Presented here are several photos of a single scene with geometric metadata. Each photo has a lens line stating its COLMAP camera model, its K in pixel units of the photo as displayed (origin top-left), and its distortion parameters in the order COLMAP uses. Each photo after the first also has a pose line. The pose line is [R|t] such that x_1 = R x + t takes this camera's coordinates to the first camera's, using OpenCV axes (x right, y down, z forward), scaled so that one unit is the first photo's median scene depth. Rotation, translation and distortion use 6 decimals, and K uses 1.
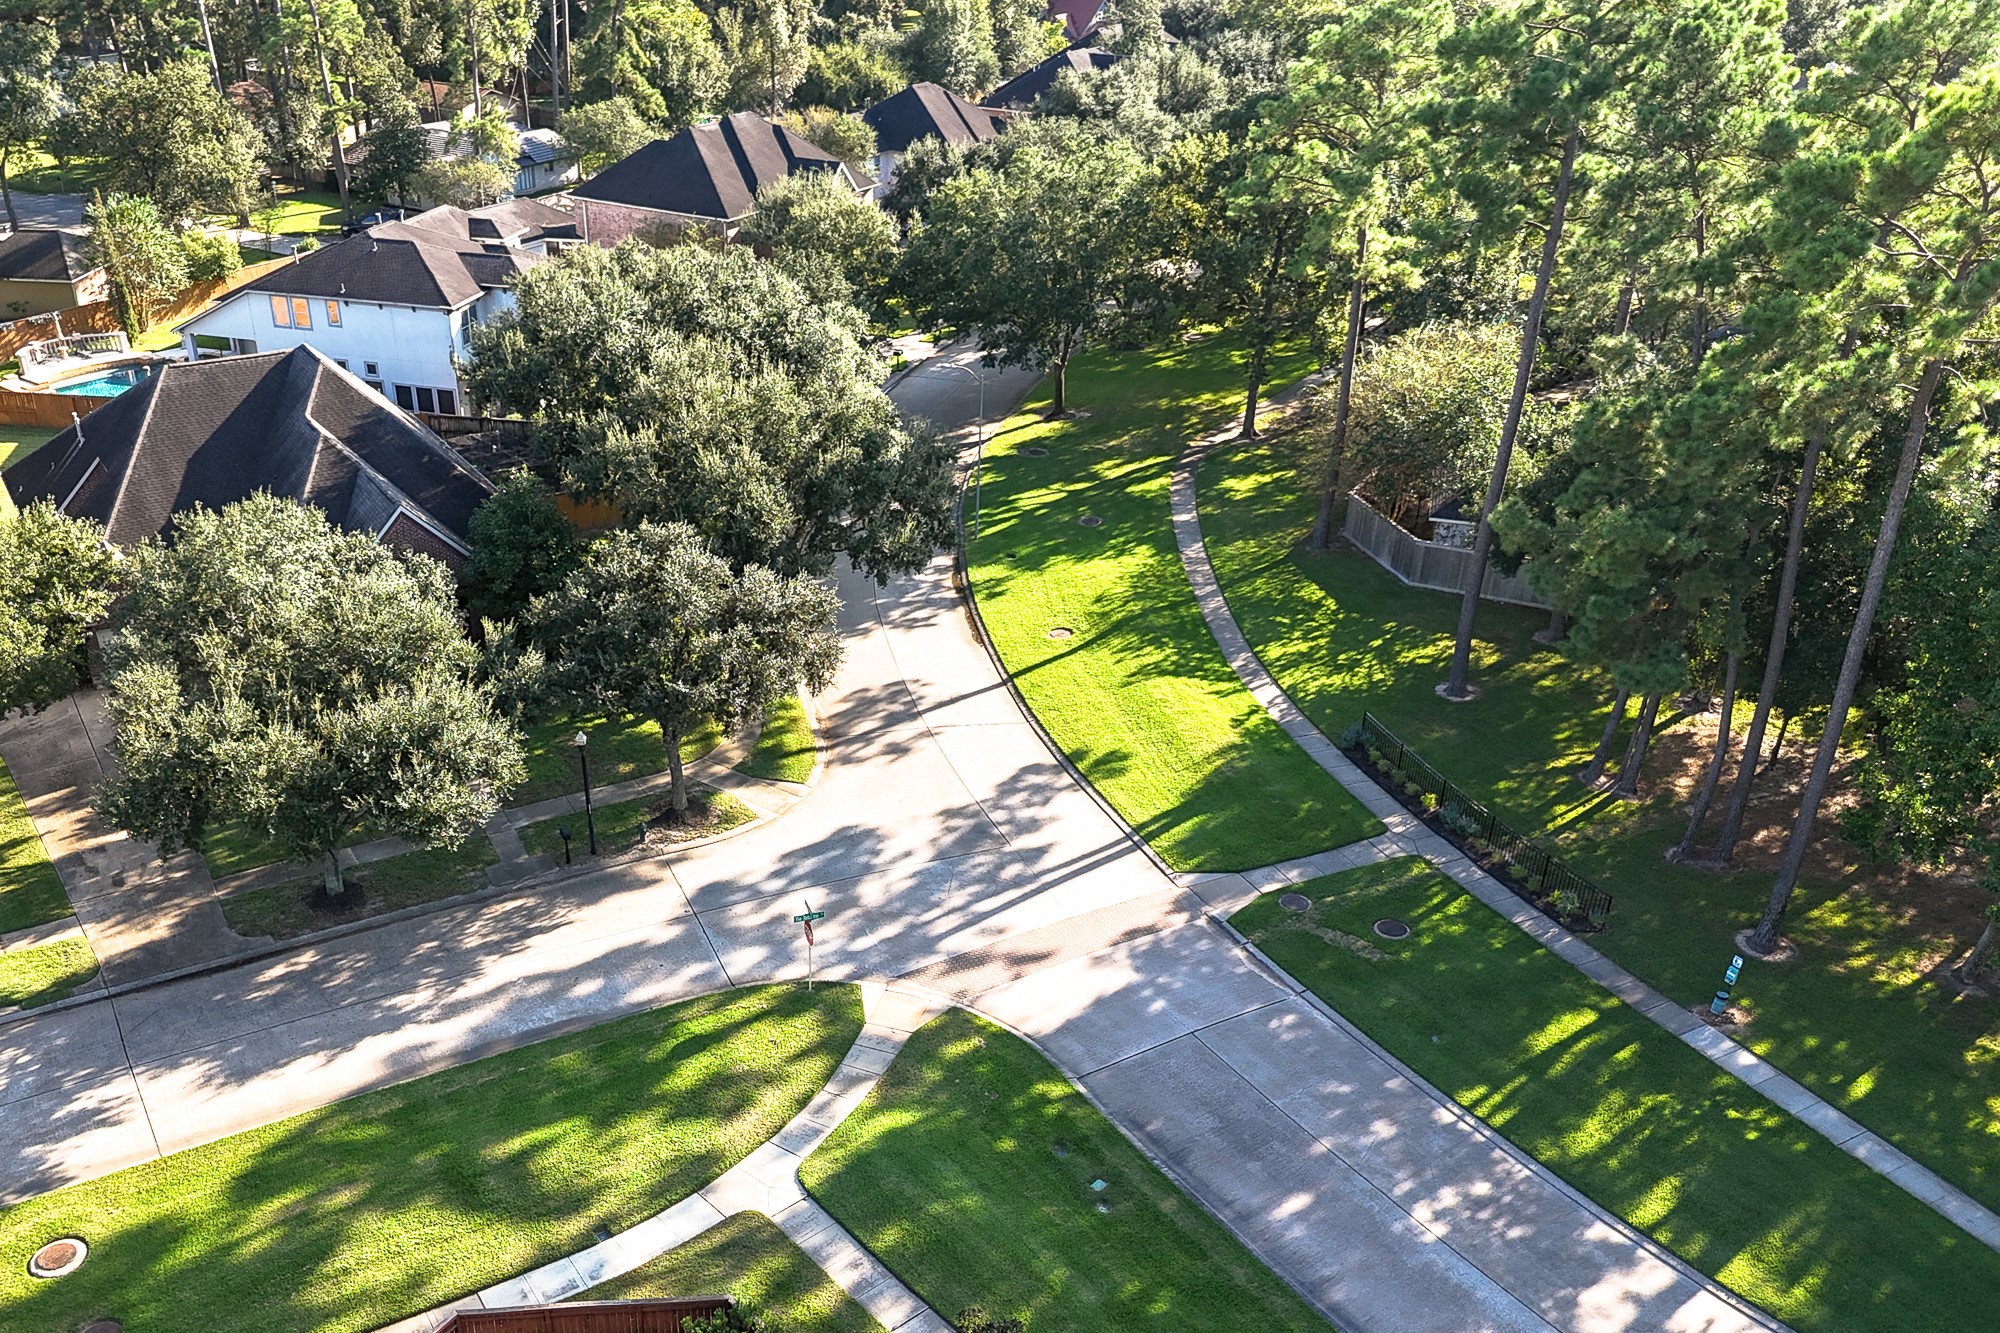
lens RADIAL K [[1432.7, 0, 999.5], [0, 1432.7, 666.9], [0, 0, 1]] dist [0.040094, 0.001350]
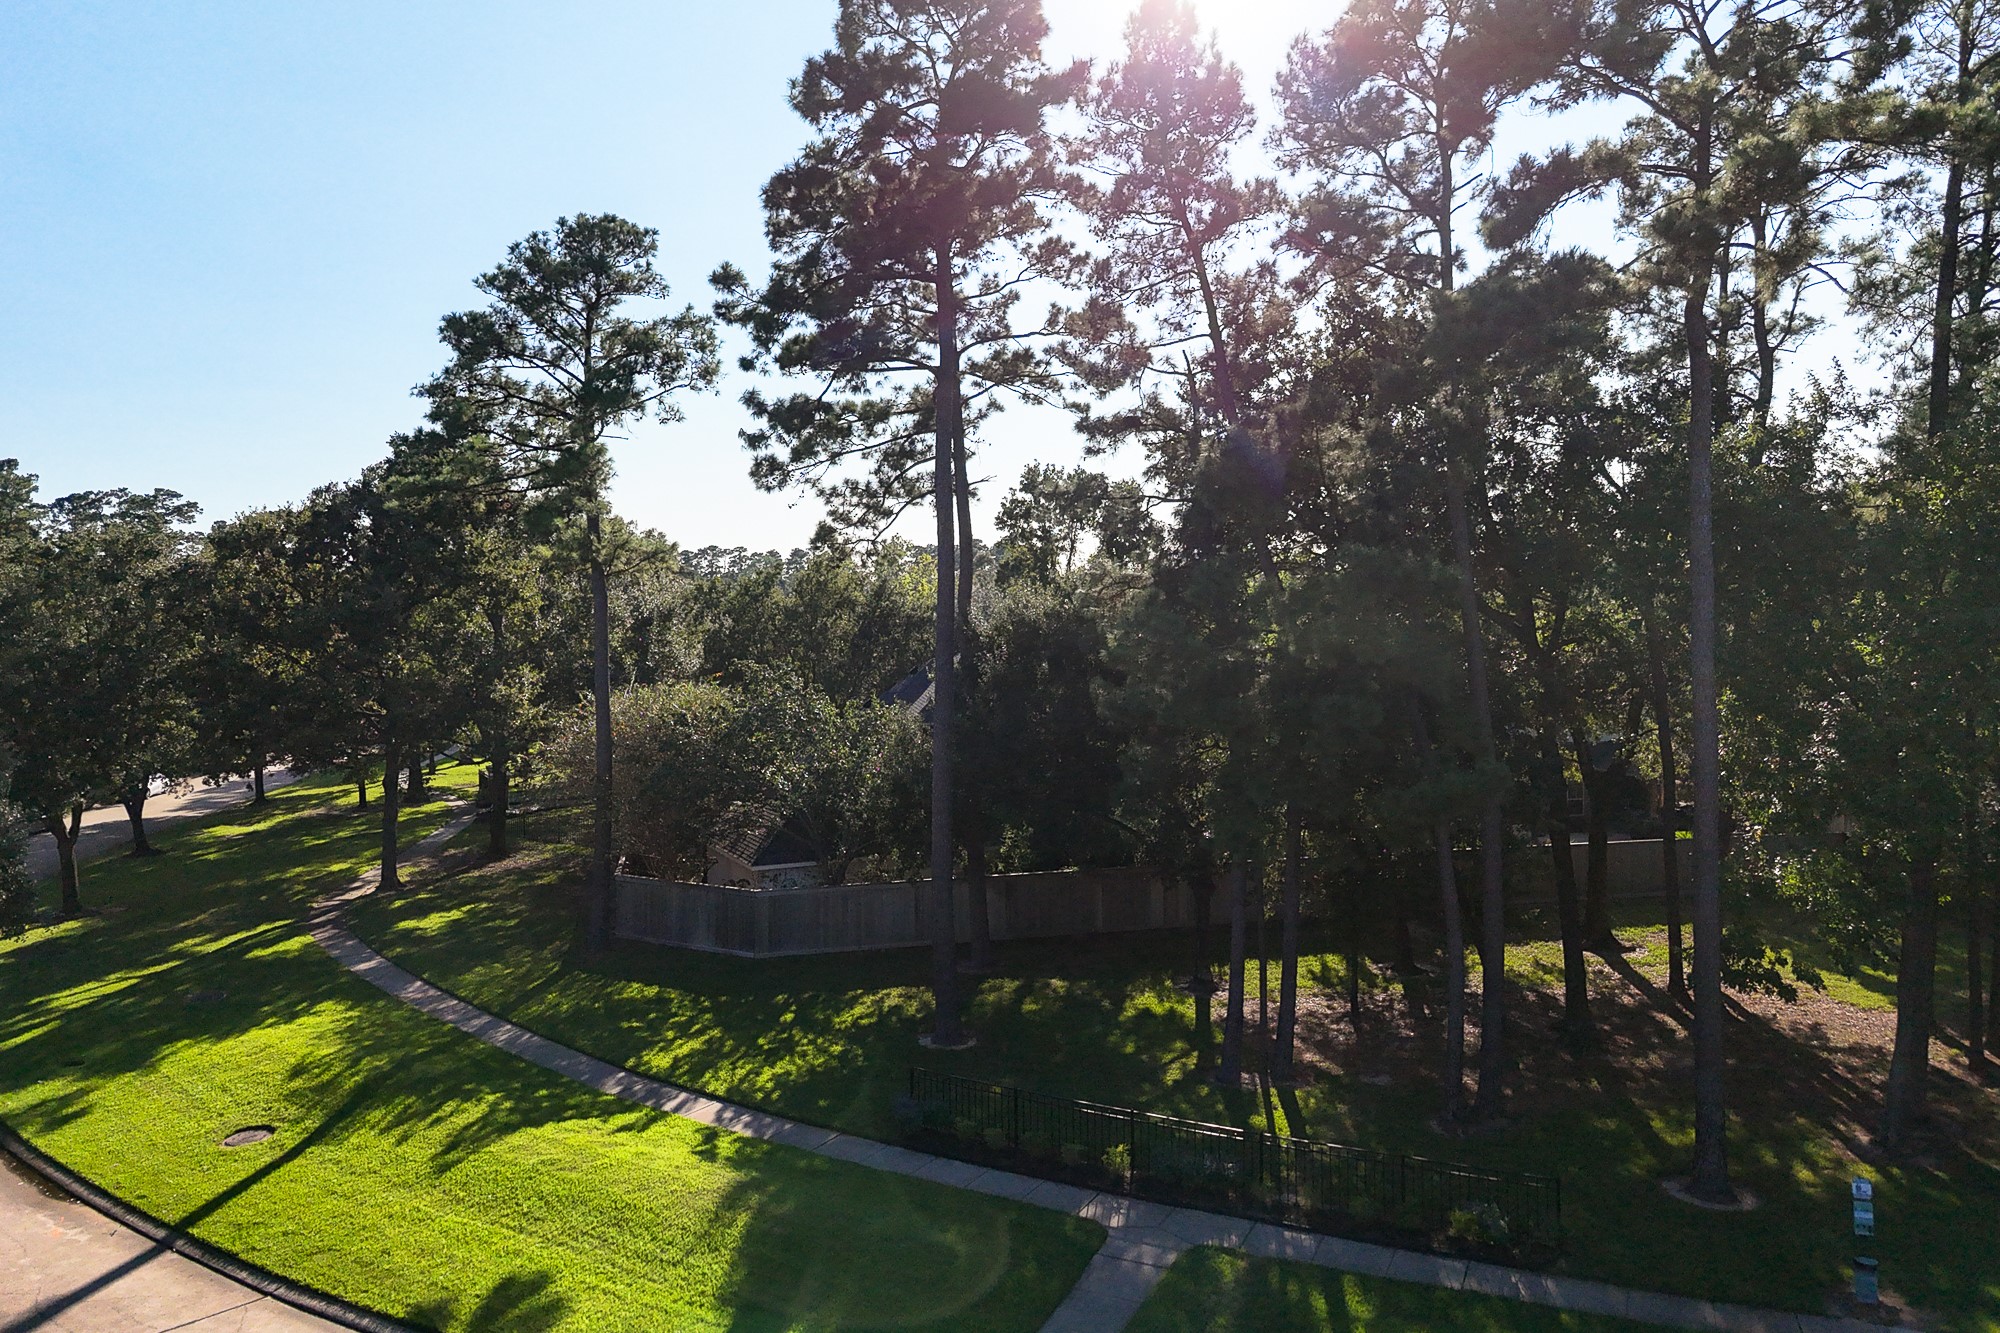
lens RADIAL K [[1432.7, 0, 997.0], [0, 1432.7, 665.3], [0, 0, 1]] dist [0.040094, 0.001350]
pose [[0.783103, -0.066065, 0.618372, -0.054663], [0.288569, 0.919415, -0.267215, 0.035813], [-0.550887, 0.387700, 0.739061, 0.371052]]
